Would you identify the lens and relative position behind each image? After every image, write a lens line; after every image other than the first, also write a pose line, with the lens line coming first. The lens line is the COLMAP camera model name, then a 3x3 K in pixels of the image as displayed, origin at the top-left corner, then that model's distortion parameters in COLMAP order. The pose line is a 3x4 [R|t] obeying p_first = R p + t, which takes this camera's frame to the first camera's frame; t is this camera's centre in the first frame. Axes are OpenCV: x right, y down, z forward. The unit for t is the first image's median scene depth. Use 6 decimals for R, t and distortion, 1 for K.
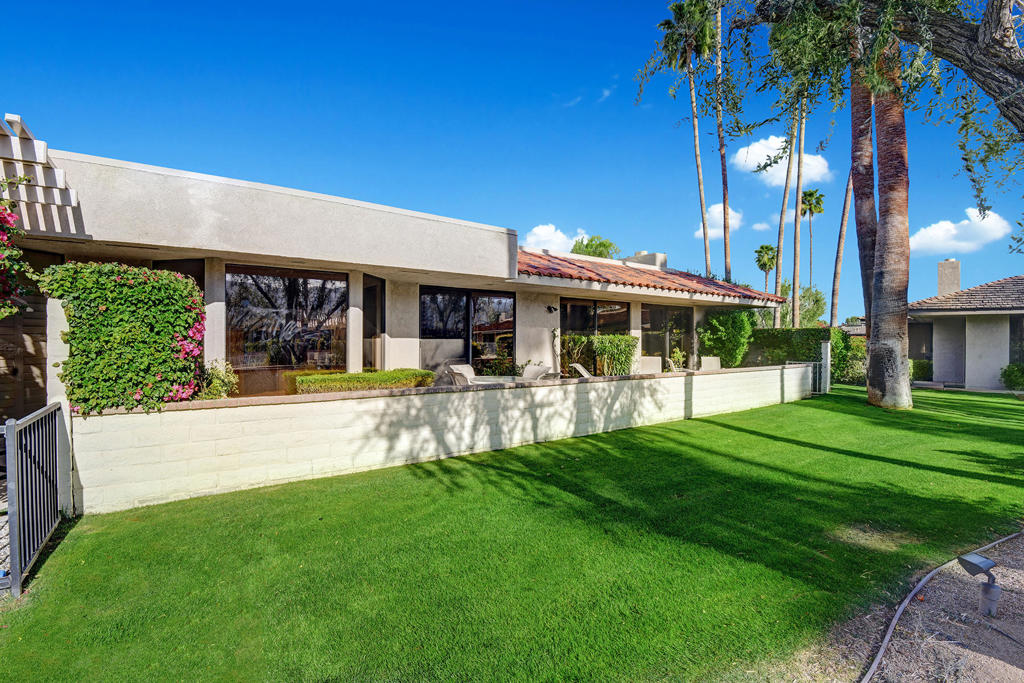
lens RADIAL K [[468.2, 0, 512.6], [0, 468.2, 341.7], [0, 0, 1]] dist [-0.020483, -0.006055]
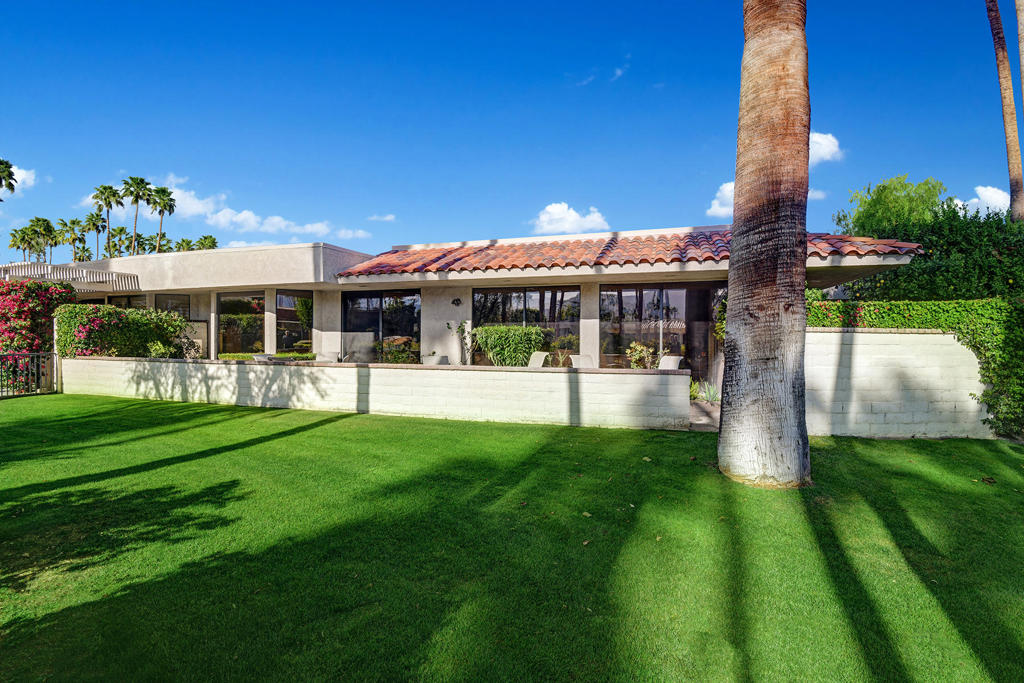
lens RADIAL K [[468.2, 0, 510.5], [0, 468.2, 343.5], [0, 0, 1]] dist [-0.020483, -0.006055]
pose [[0.592839, 0.009303, -0.805267, 1.614111], [-0.001975, 0.999947, 0.010098, 0.016373], [0.805318, -0.004396, 0.592826, 0.844704]]
